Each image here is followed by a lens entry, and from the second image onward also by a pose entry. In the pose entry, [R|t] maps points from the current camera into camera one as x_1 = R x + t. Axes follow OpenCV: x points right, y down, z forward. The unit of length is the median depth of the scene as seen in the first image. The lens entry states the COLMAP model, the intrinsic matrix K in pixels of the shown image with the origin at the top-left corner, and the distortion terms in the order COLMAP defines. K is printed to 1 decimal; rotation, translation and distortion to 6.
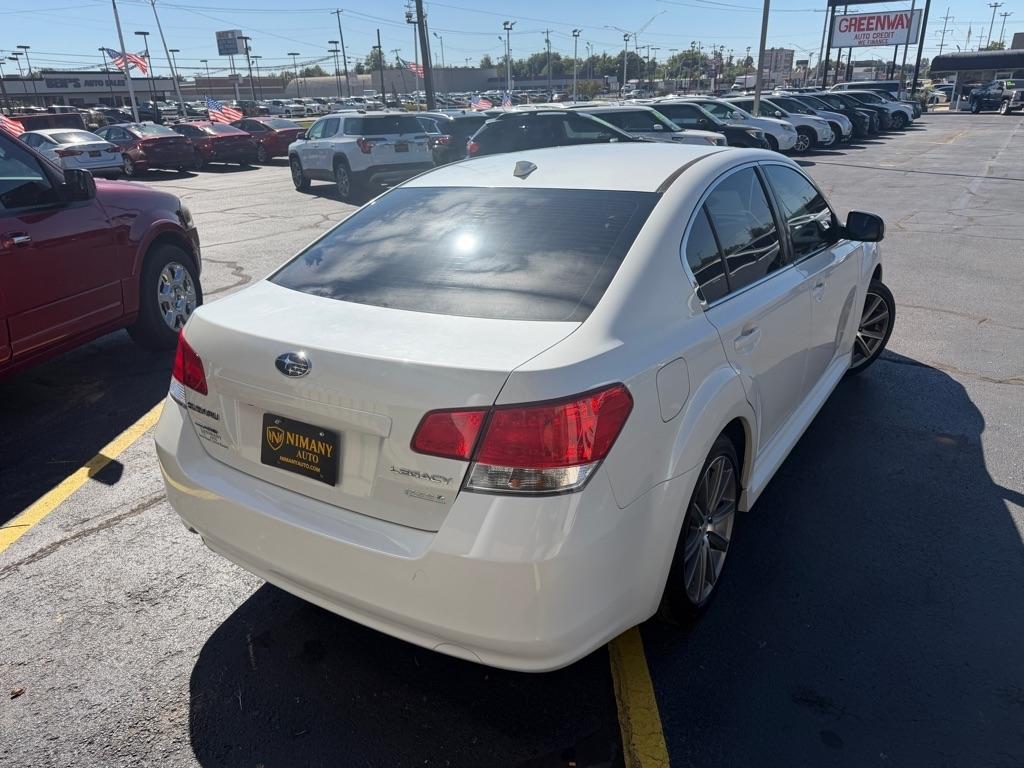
lens RADIAL K [[732.9, 0, 507.8], [0, 732.9, 385.7], [0, 0, 1]] dist [0.006793, -0.010778]
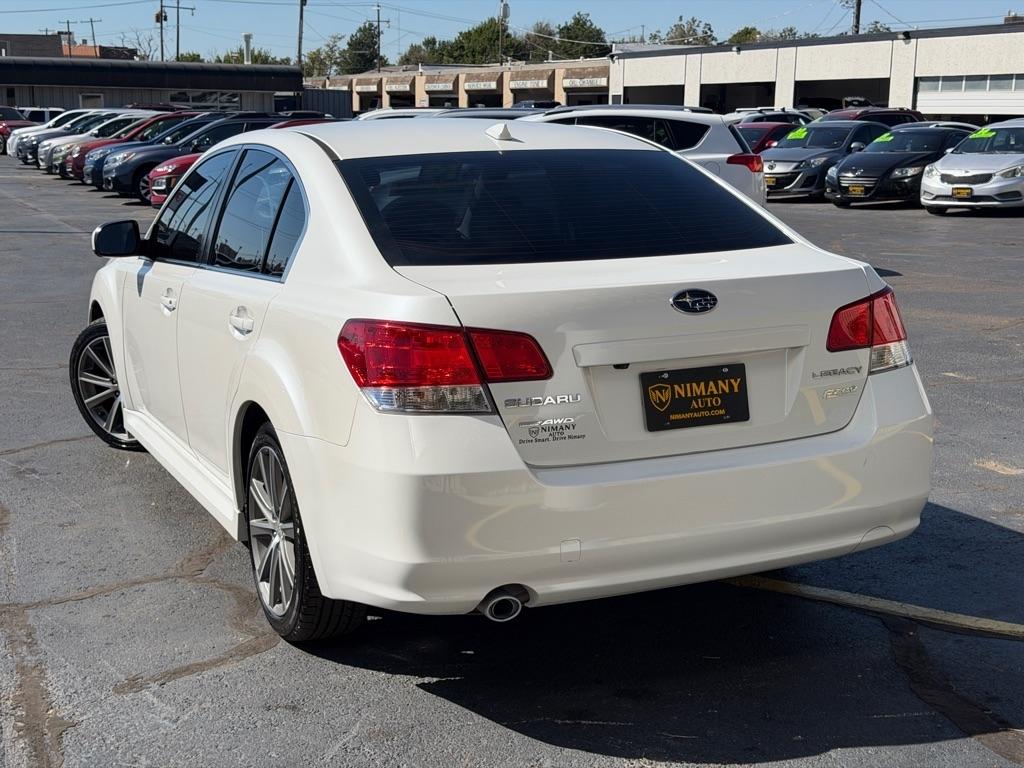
lens RADIAL K [[1457.7, 0, 505.1], [0, 1457.7, 393.9], [0, 0, 1]] dist [0.173410, -0.333468]
pose [[0.542858, -0.146905, 0.826876, -1.052638], [0.278798, 0.960269, -0.012431, 0.021258], [-0.792198, 0.237280, 0.562246, 0.092731]]
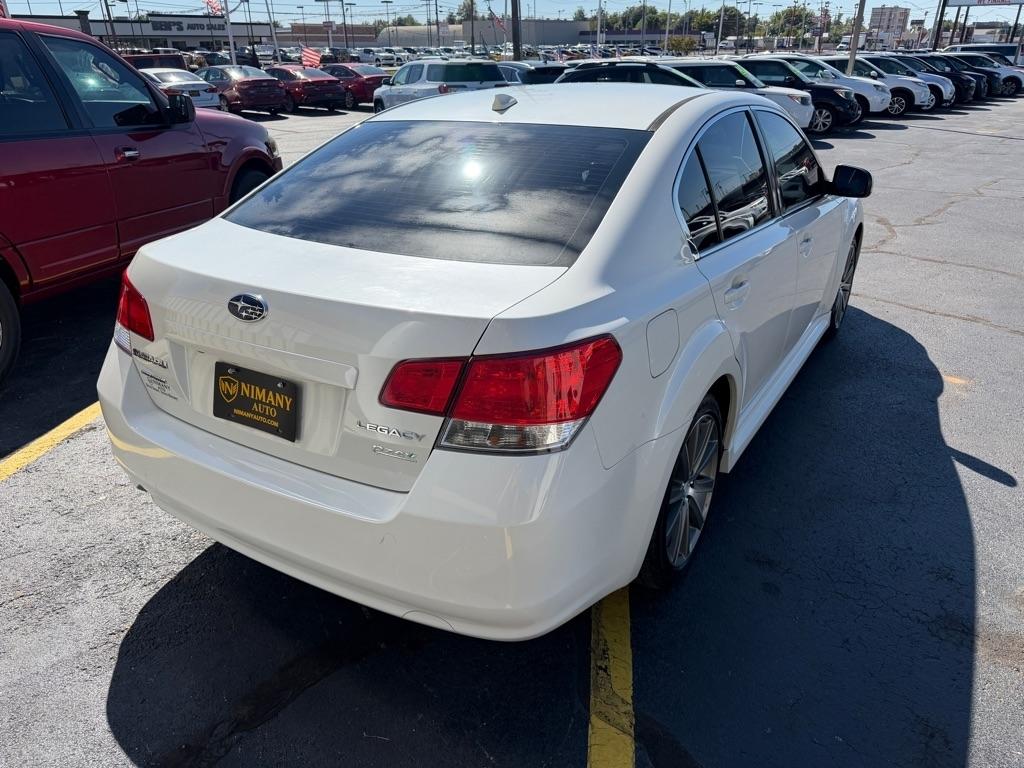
lens RADIAL K [[732.9, 0, 507.8], [0, 732.9, 385.7], [0, 0, 1]] dist [0.006793, -0.010778]
pose [[0.998780, 0.014429, 0.047218, -0.007699], [-0.017029, 0.998333, 0.055141, 0.006253], [-0.046344, -0.055878, 0.997361, 0.042085]]
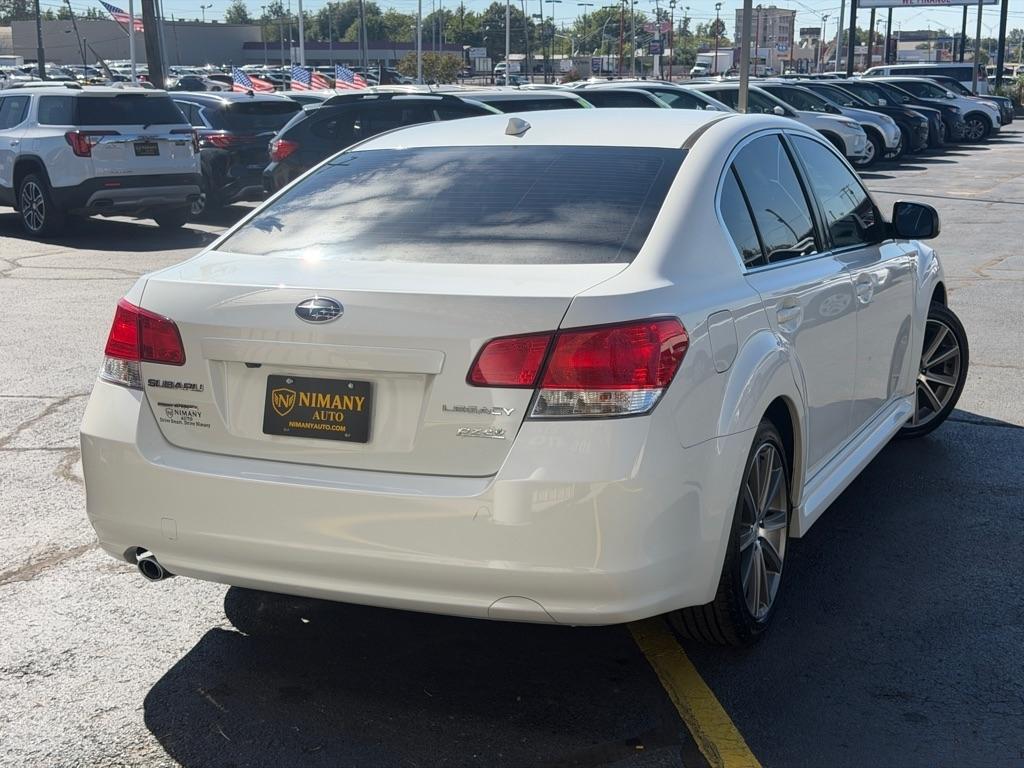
lens RADIAL K [[1457.7, 0, 505.1], [0, 1457.7, 393.9], [0, 0, 1]] dist [0.173410, -0.333468]
pose [[0.987613, -0.008436, 0.156685, -0.185951], [0.034379, 0.985925, -0.163615, 0.201380], [-0.153099, 0.166975, 0.974002, -0.417275]]
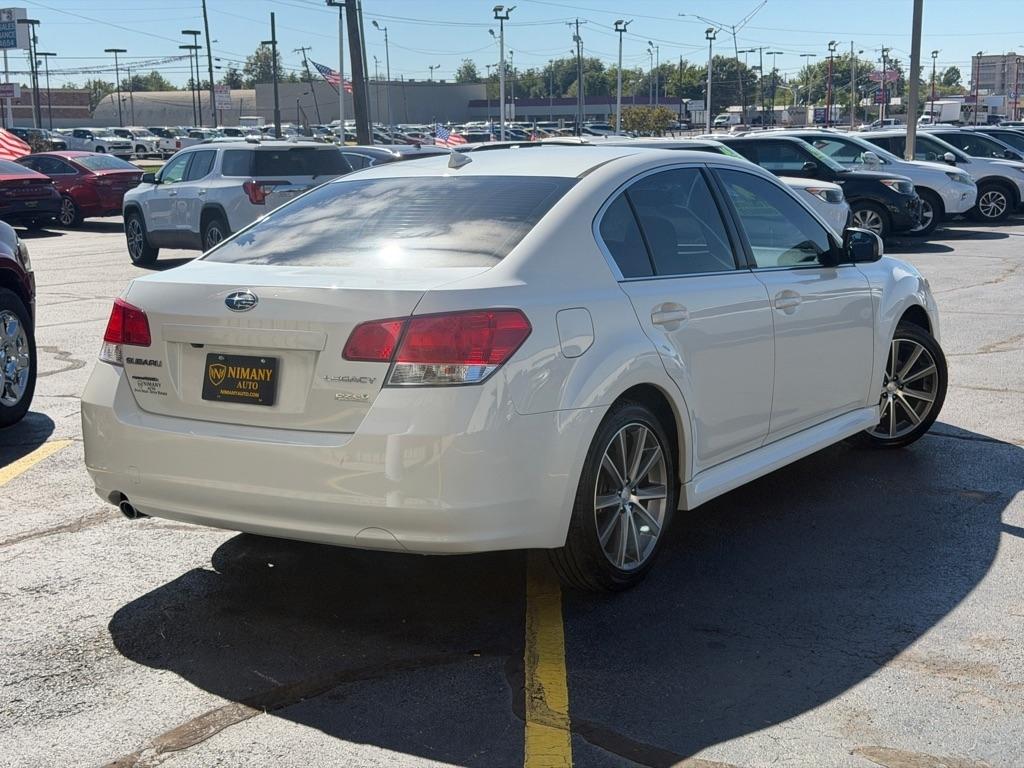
lens RADIAL K [[1470.0, 0, 512.0], [0, 1470.0, 384.0], [0, 0, 1]] dist [0.155615, -0.187018]
pose [[0.999890, 0.014381, 0.003582, 0.067634], [-0.013325, 0.978128, -0.207579, 0.306628], [-0.006489, 0.207508, 0.978212, -0.666720]]
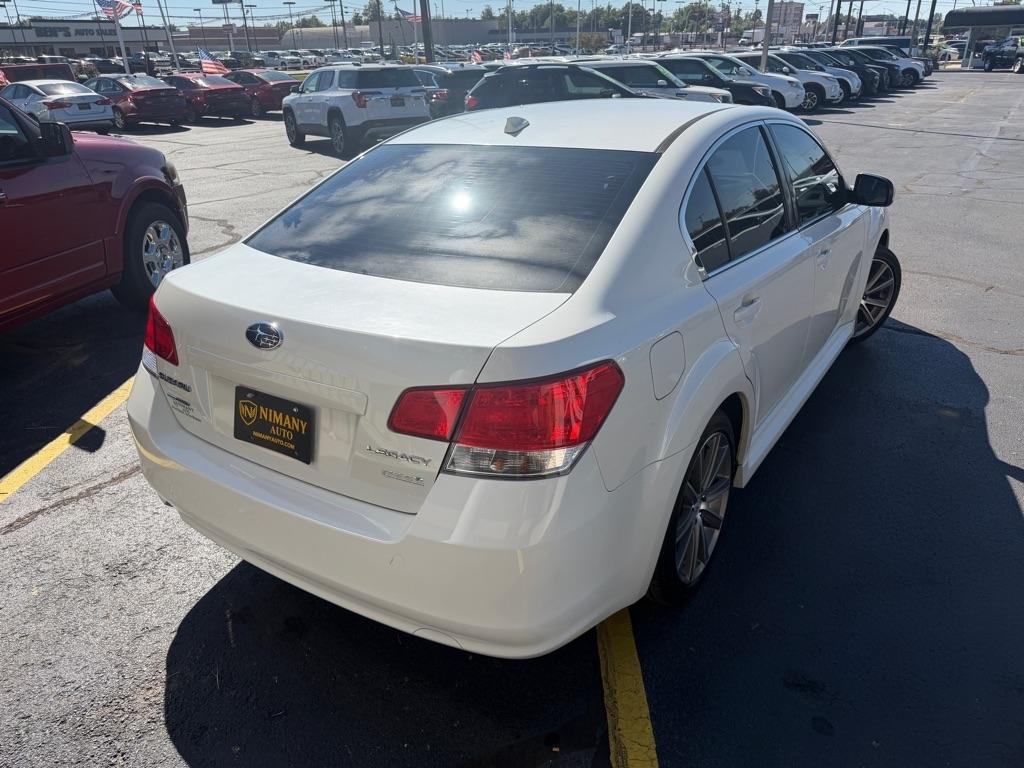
lens RADIAL K [[732.9, 0, 507.8], [0, 732.9, 385.7], [0, 0, 1]] dist [0.006793, -0.010778]
pose [[0.999969, 0.007873, 0.000903, 0.010343], [-0.007910, 0.998517, 0.053865, -0.009636], [-0.000478, -0.053871, 0.998548, 0.029728]]
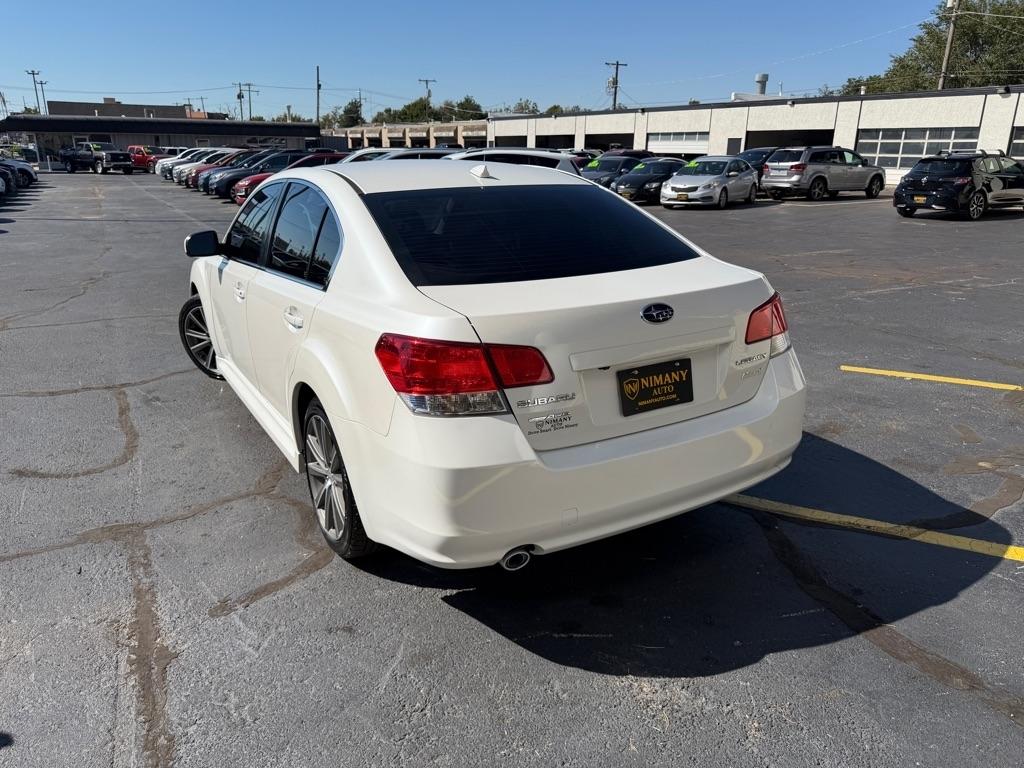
lens RADIAL K [[739.0, 0, 512.0], [0, 739.0, 384.0], [0, 0, 1]] dist [0.055273, -0.107164]
pose [[0.450337, -0.255583, 0.855496, -0.773136], [0.293155, 0.947362, 0.128710, -0.076408], [-0.843361, 0.192830, 0.501557, 0.330662]]
